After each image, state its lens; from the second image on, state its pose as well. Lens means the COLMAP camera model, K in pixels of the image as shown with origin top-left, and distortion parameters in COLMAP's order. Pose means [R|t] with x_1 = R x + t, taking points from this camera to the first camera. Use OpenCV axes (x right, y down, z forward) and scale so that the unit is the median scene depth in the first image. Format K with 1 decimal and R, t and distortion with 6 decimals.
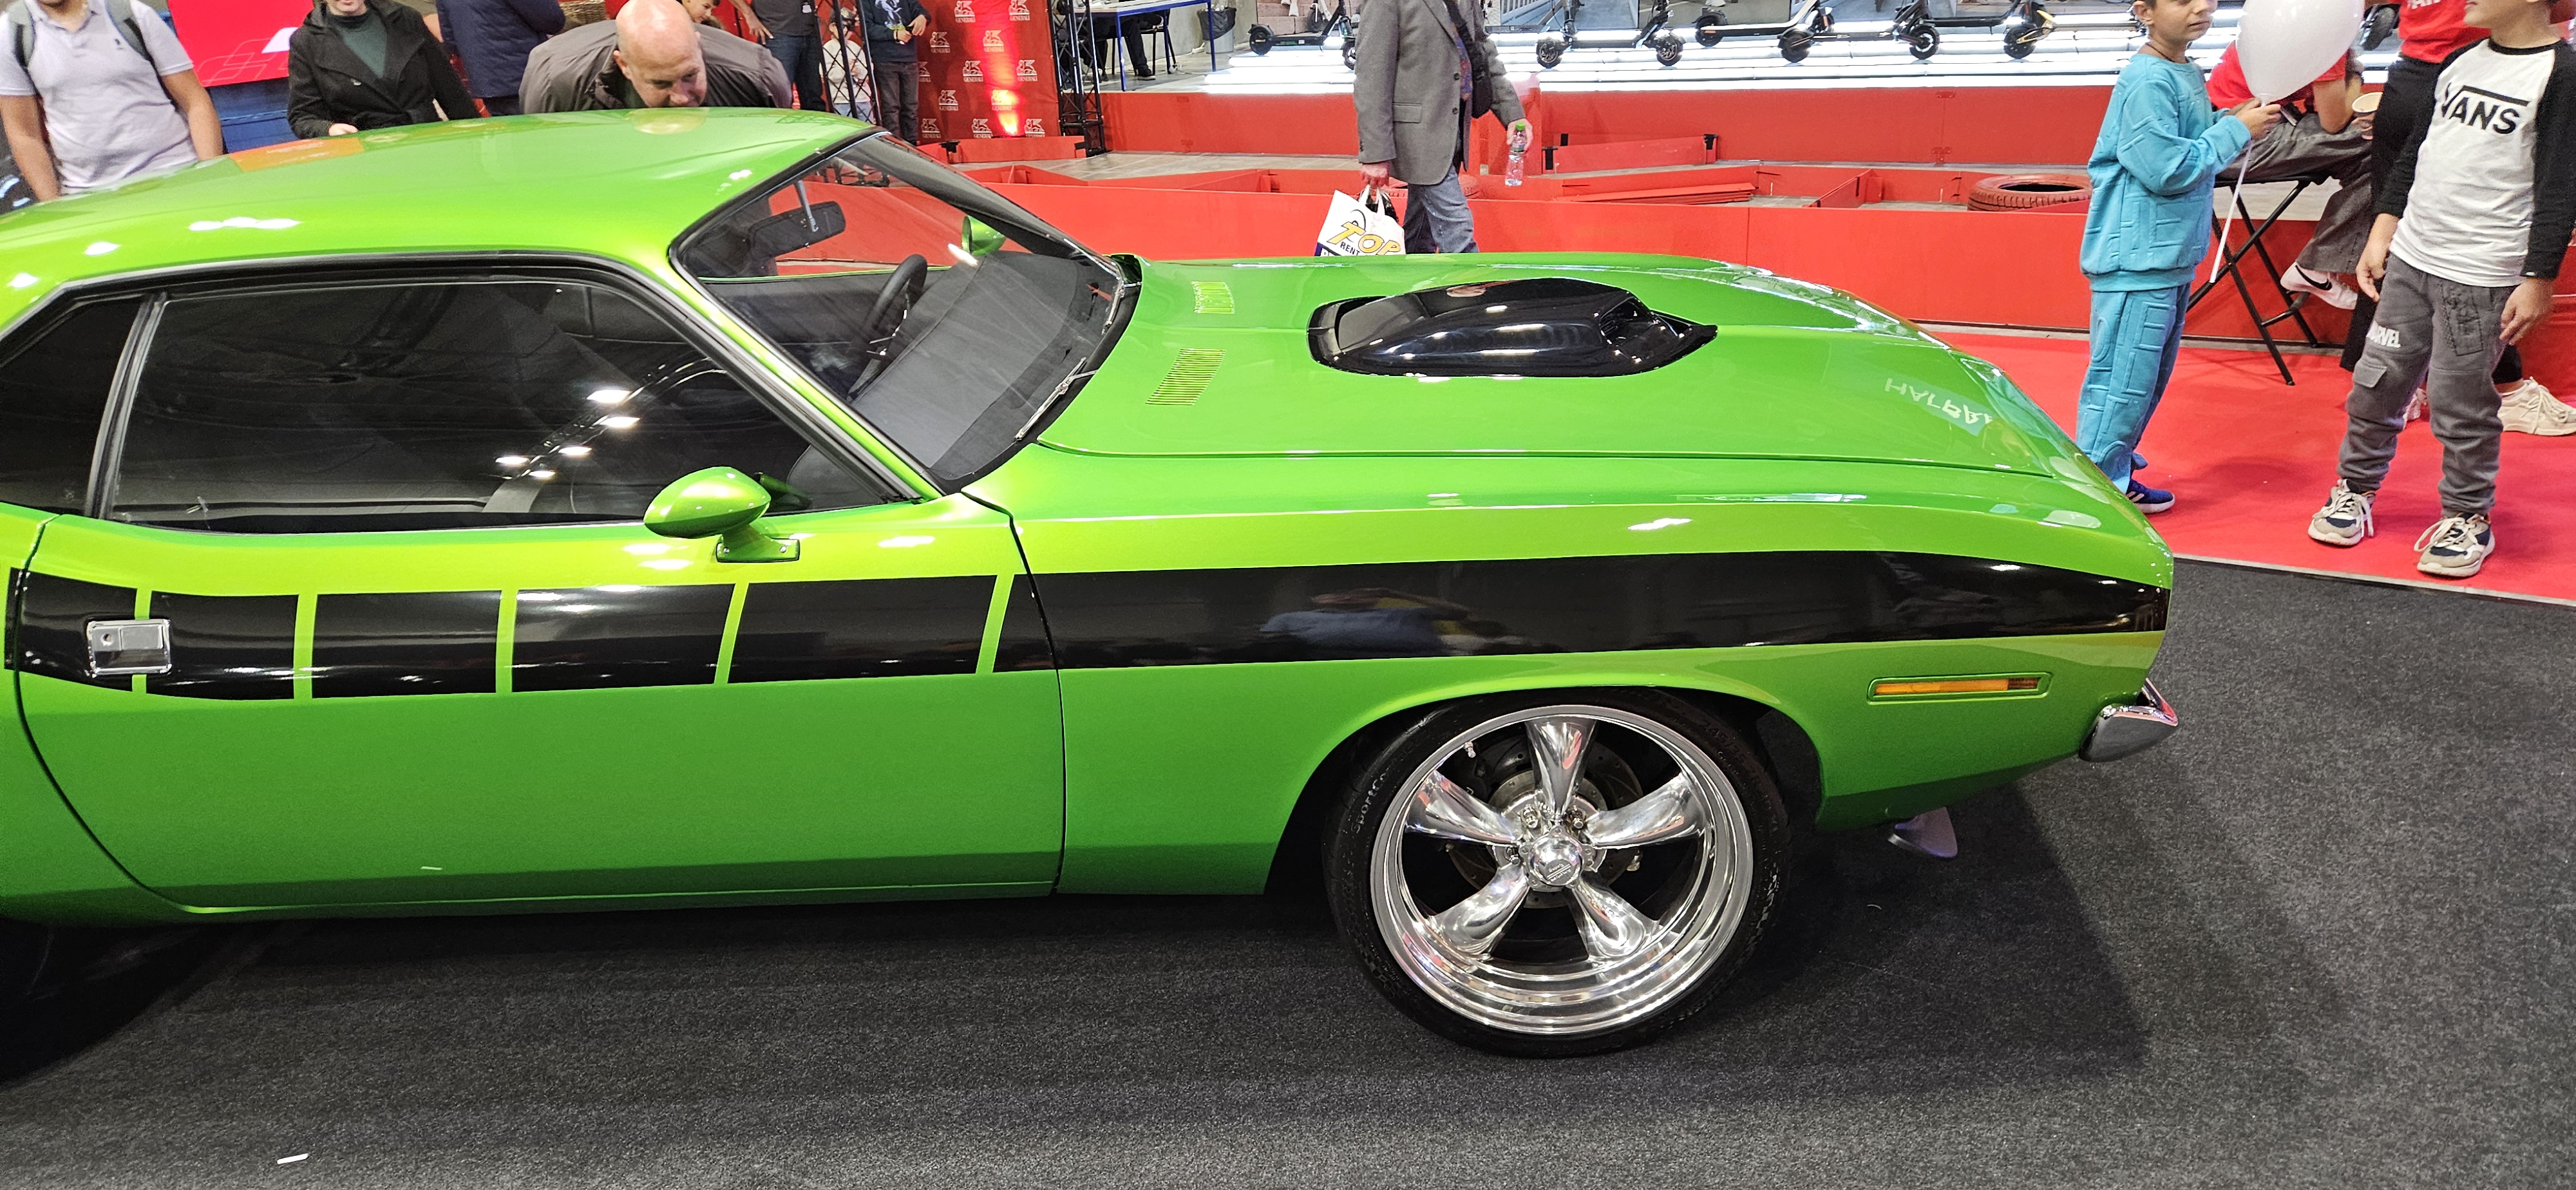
lens RADIAL K [[1713.2, 0, 1288.0], [0, 1713.2, 595.0], [0, 0, 1]] dist [0.066274, -0.057296]
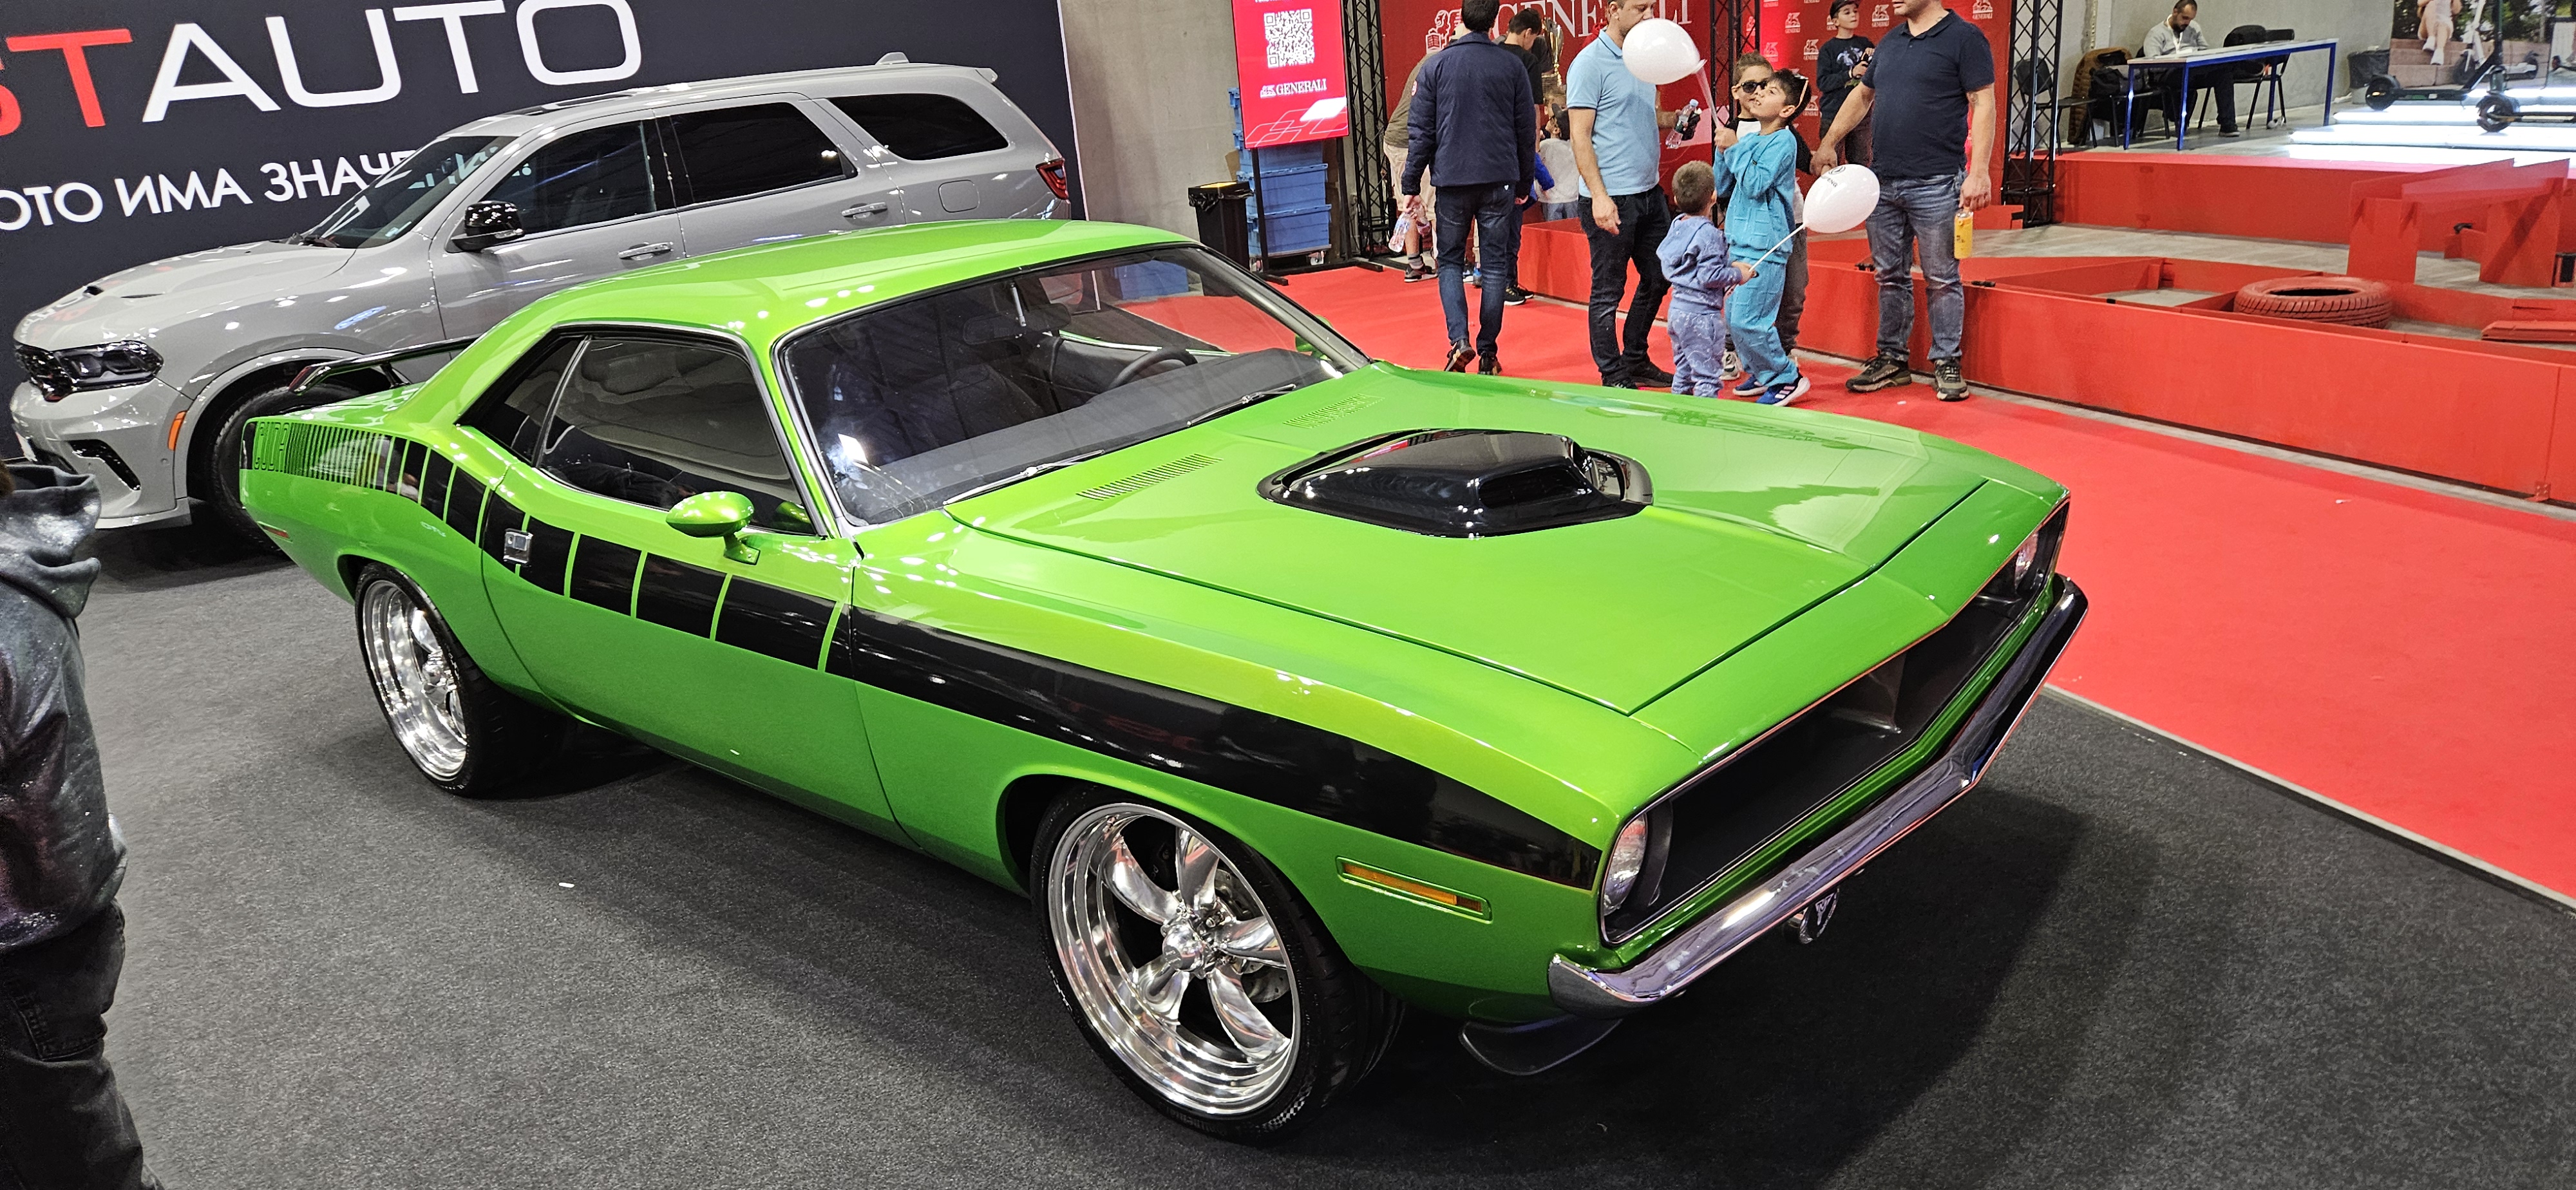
lens RADIAL K [[1713.2, 0, 1288.0], [0, 1713.2, 595.0], [0, 0, 1]] dist [0.066274, -0.057296]
pose [[0.771165, 0.184670, -0.609263, 0.814730], [-0.193576, 0.979710, 0.051939, -0.136532], [0.606493, 0.077885, 0.791265, 0.132595]]
